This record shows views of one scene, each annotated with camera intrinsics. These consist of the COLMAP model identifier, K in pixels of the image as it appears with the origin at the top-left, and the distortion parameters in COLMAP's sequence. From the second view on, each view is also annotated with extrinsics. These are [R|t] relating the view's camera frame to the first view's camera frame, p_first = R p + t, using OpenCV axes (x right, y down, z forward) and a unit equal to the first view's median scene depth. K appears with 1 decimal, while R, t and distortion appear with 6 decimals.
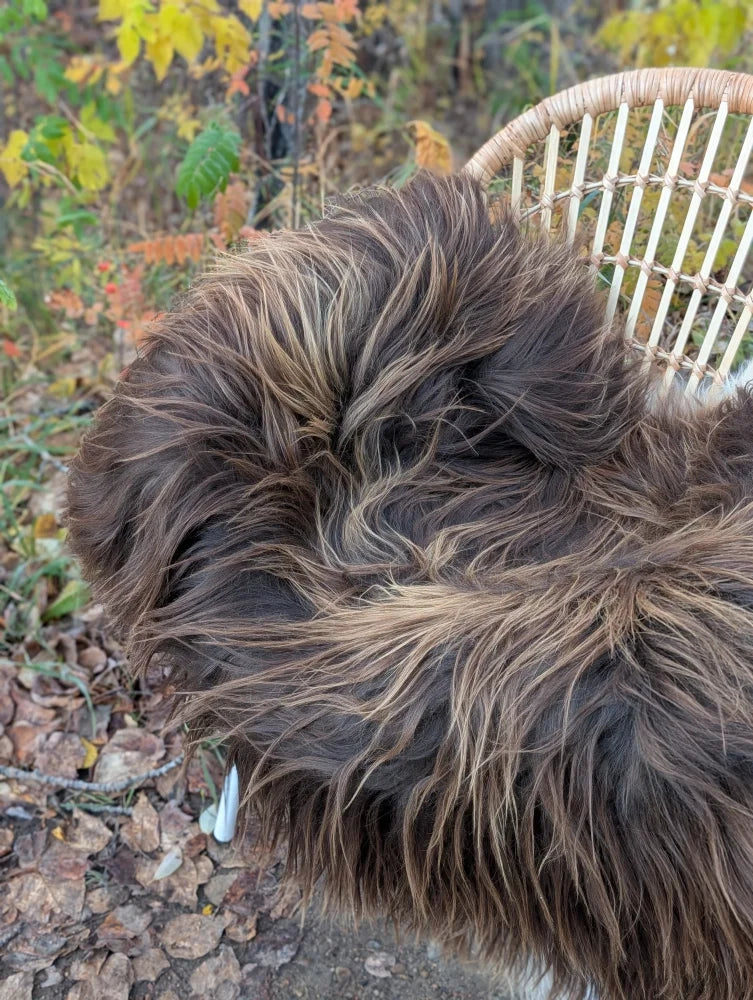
lens RADIAL K [[1463.5, 0, 350.1], [0, 1463.5, 471.1], [0, 0, 1]] dist [0.035175, 0.000000]
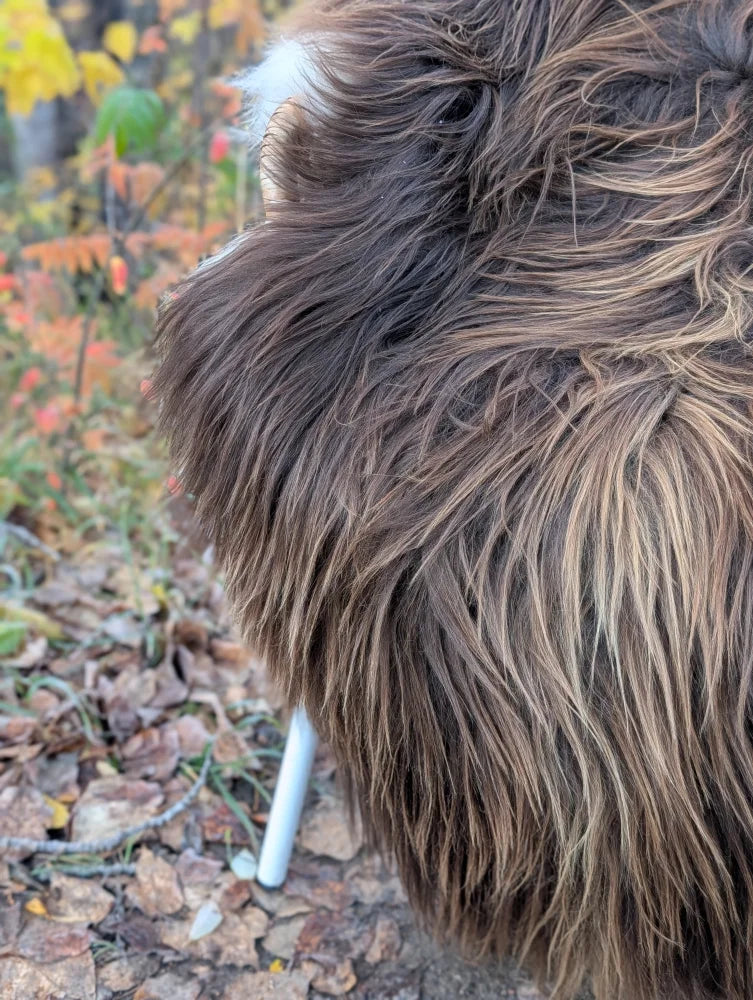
lens RADIAL K [[1463.5, 0, 373.0], [0, 1463.5, 506.0], [0, 0, 1]] dist [0.035175, 0.000000]
pose [[0.976042, -0.078823, 0.202804, -0.181510], [0.121742, 0.970357, -0.208771, 0.243678], [-0.180336, 0.228459, 0.956706, 0.277784]]
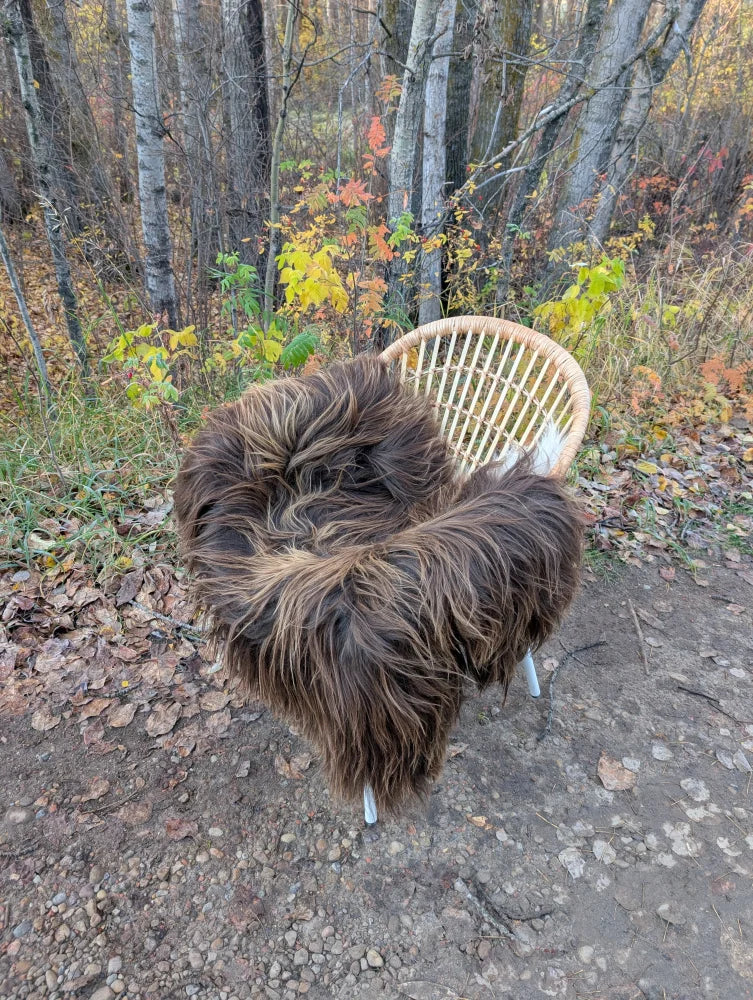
lens RADIAL K [[728.9, 0, 381.2], [0, 728.9, 489.2], [0, 0, 1]] dist [-0.006183, 0.023501]
pose [[0.981844, 0.119838, -0.147041, 0.248128], [-0.126688, 0.991210, -0.038109, 0.022510], [0.141181, 0.056045, 0.988396, -0.023206]]
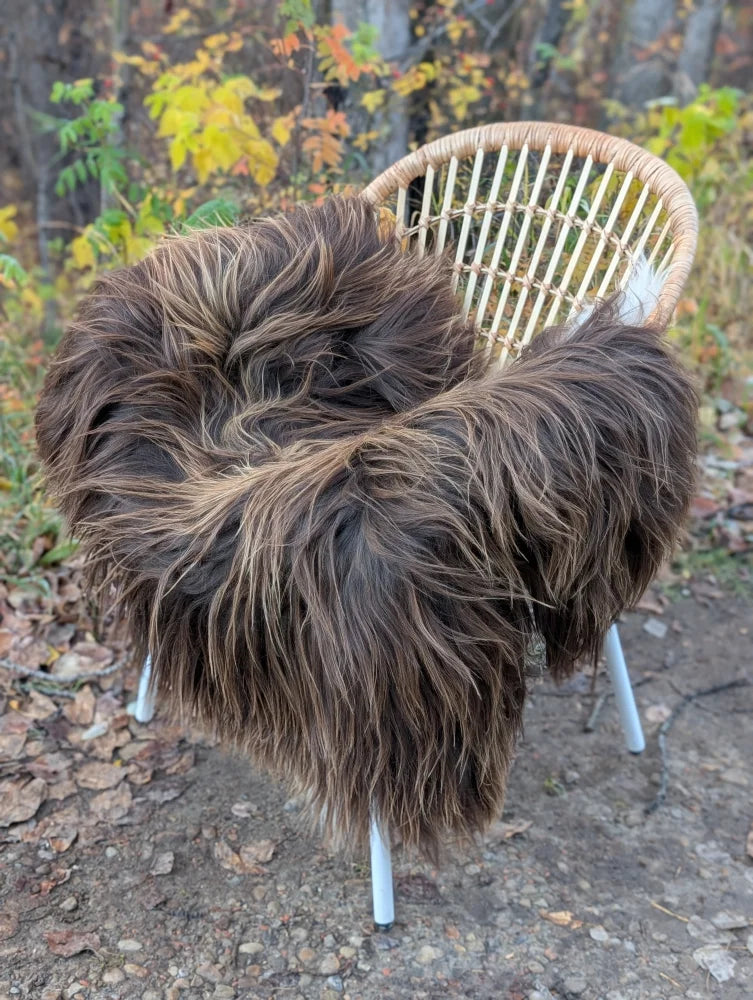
lens RADIAL K [[1463.5, 0, 362.4], [0, 1463.5, 492.9], [0, 0, 1]] dist [0.035175, 0.000000]
pose [[0.992059, 0.071795, -0.103269, 0.226515], [-0.086974, 0.984712, -0.150925, 0.249032], [0.090854, 0.158708, 0.983136, -0.247165]]
